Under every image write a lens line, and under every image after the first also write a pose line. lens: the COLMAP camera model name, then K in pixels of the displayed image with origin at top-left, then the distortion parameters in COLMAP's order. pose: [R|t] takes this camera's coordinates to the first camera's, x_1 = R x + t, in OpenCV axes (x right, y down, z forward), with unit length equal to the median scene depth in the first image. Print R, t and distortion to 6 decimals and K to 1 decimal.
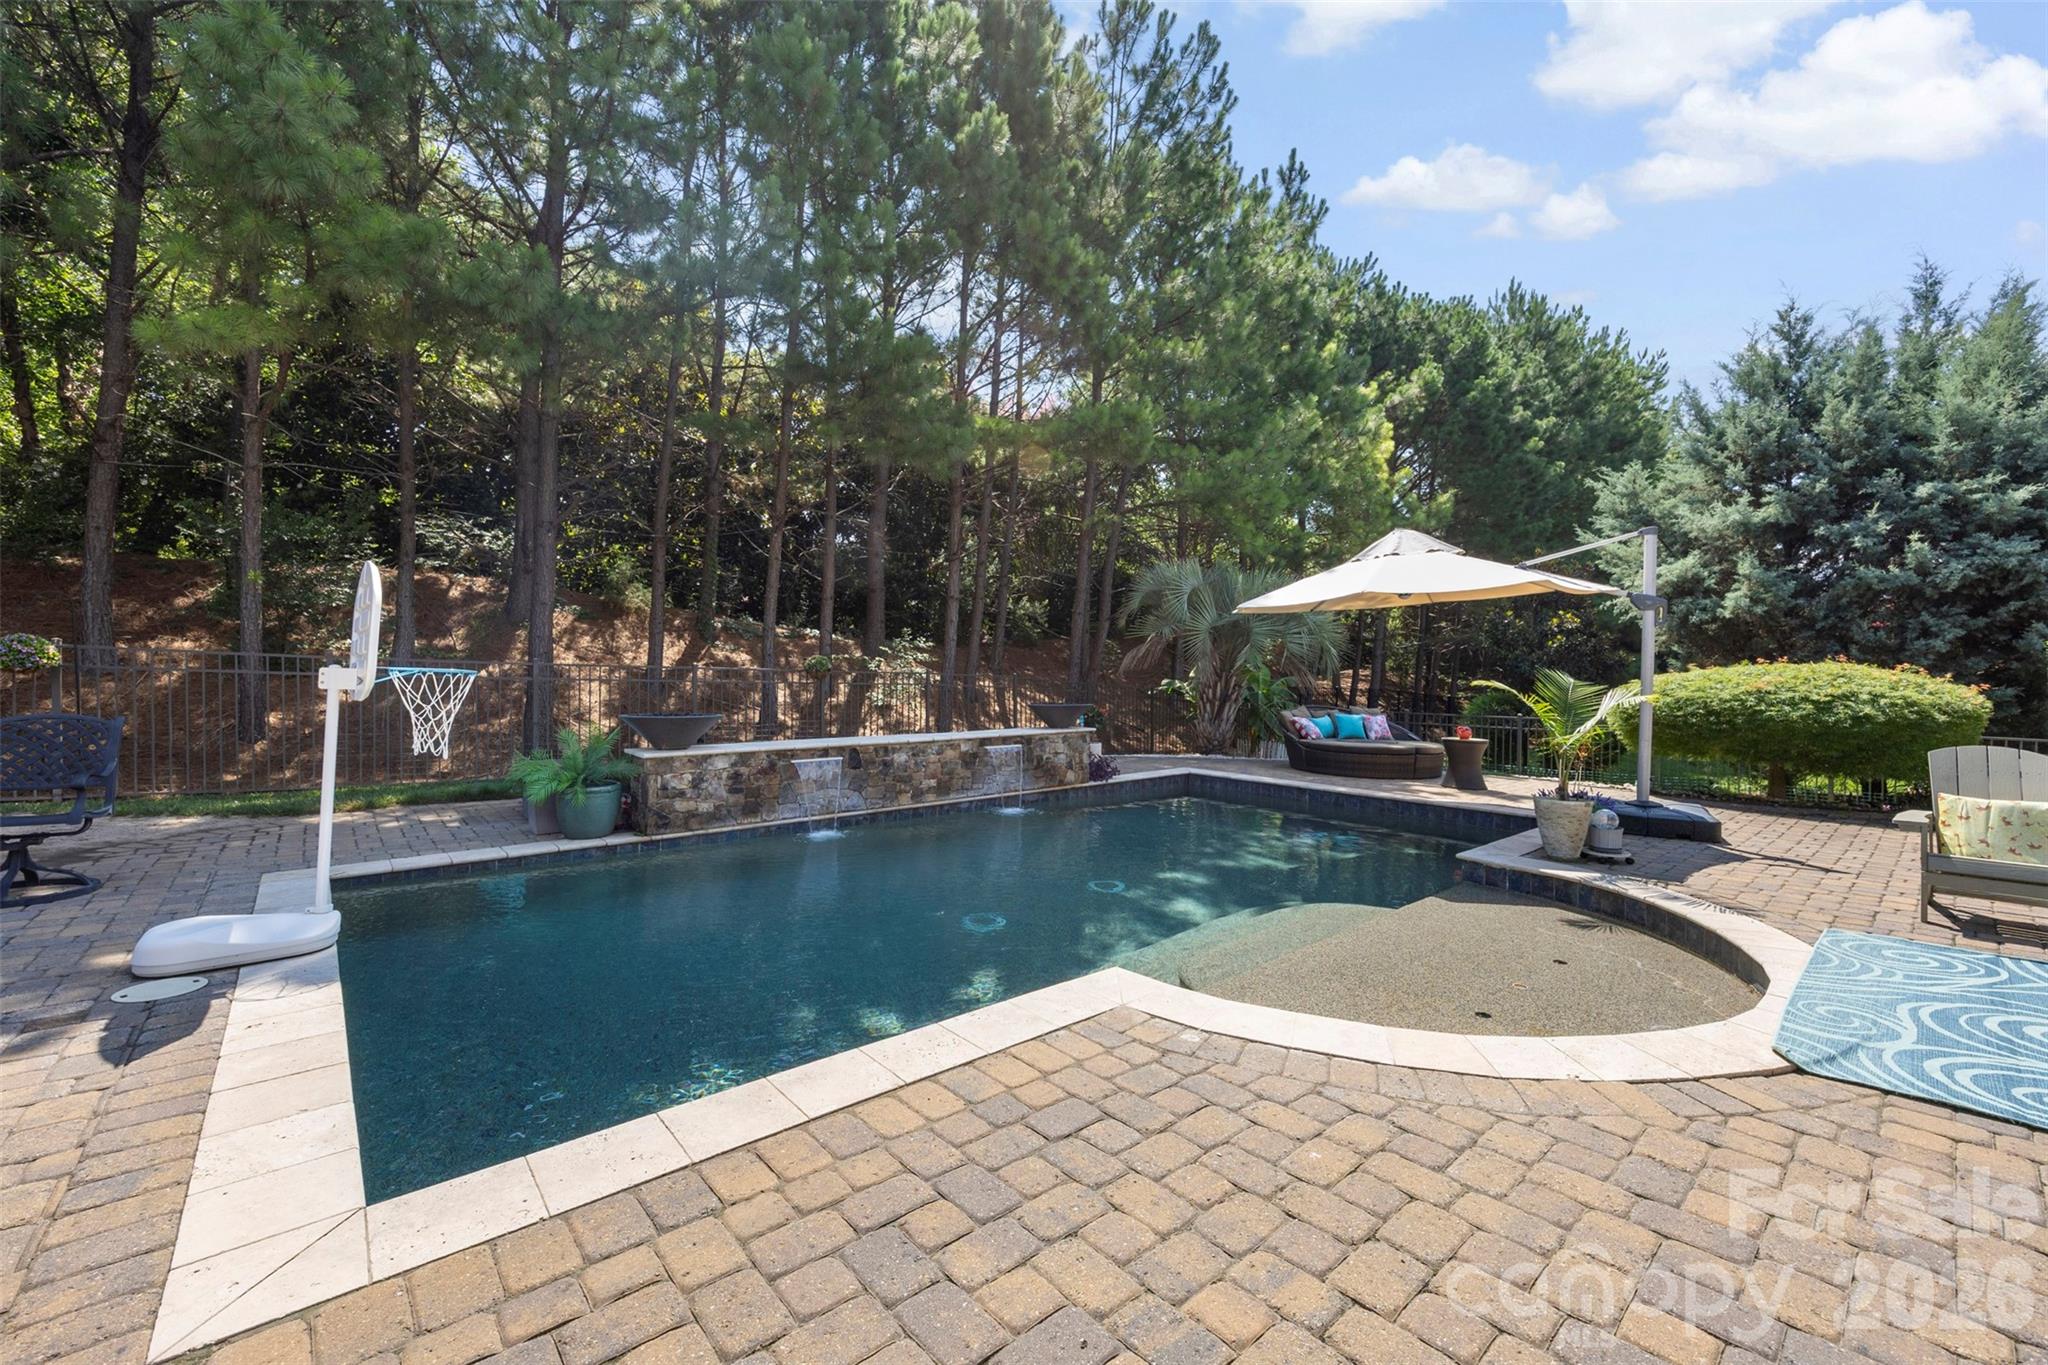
lens RADIAL K [[802.5, 0, 1028.0], [0, 802.5, 668.7], [0, 0, 1]] dist [0.003341, -0.000390]
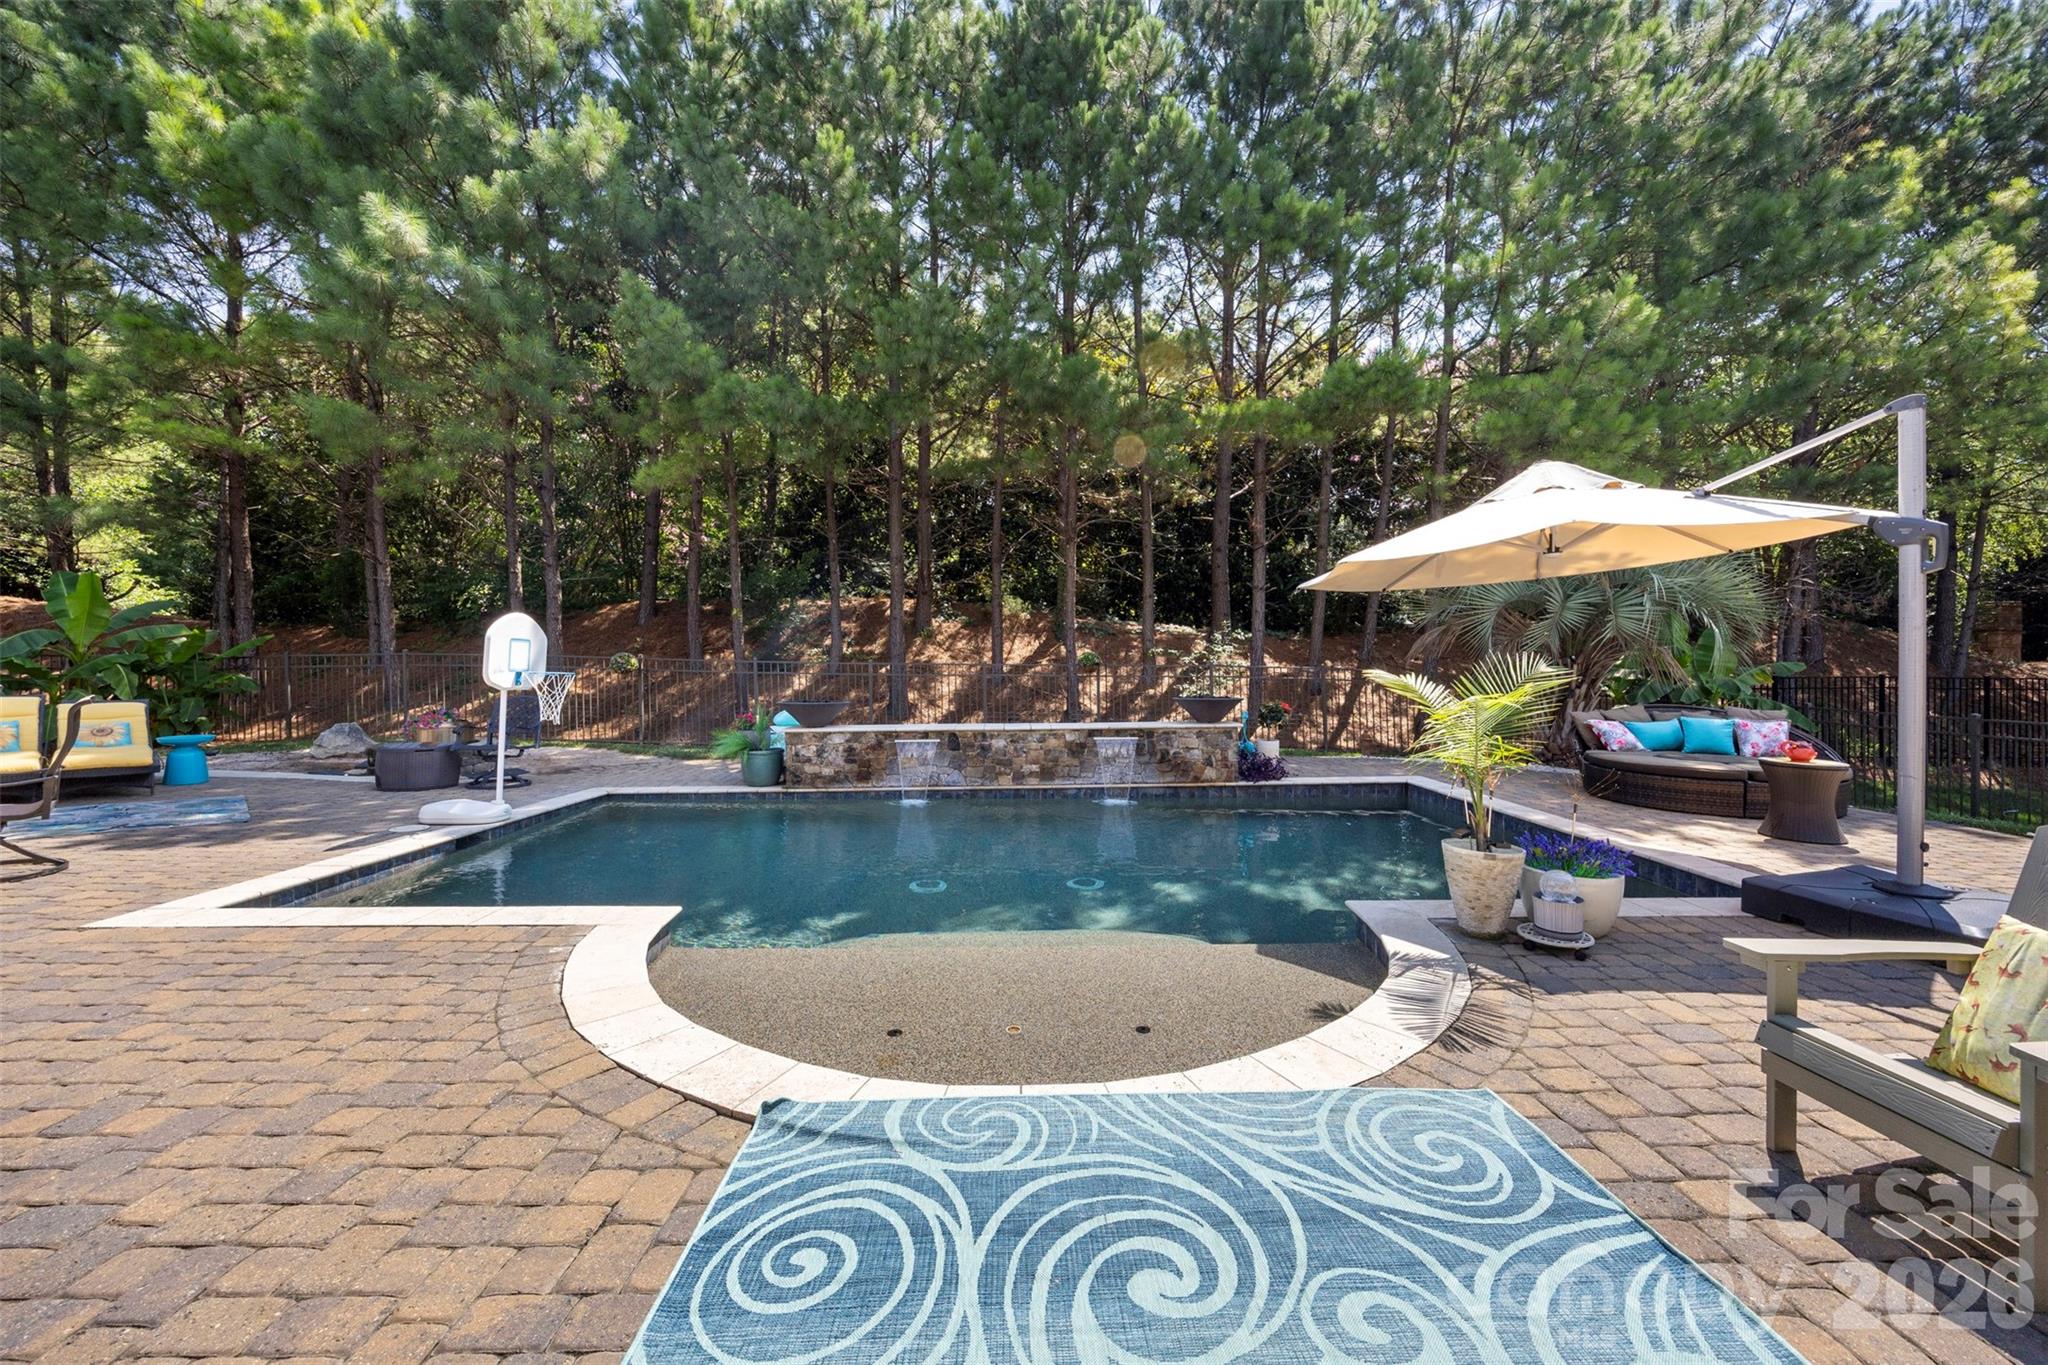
lens RADIAL K [[802.5, 0, 1077.4], [0, 802.5, 654.0], [0, 0, 1]] dist [0.003341, -0.000390]
pose [[0.771376, -0.021752, -0.636008, 0.644980], [0.019110, 0.999757, -0.011016, -0.000534], [0.636093, -0.003657, 0.771604, 0.194952]]
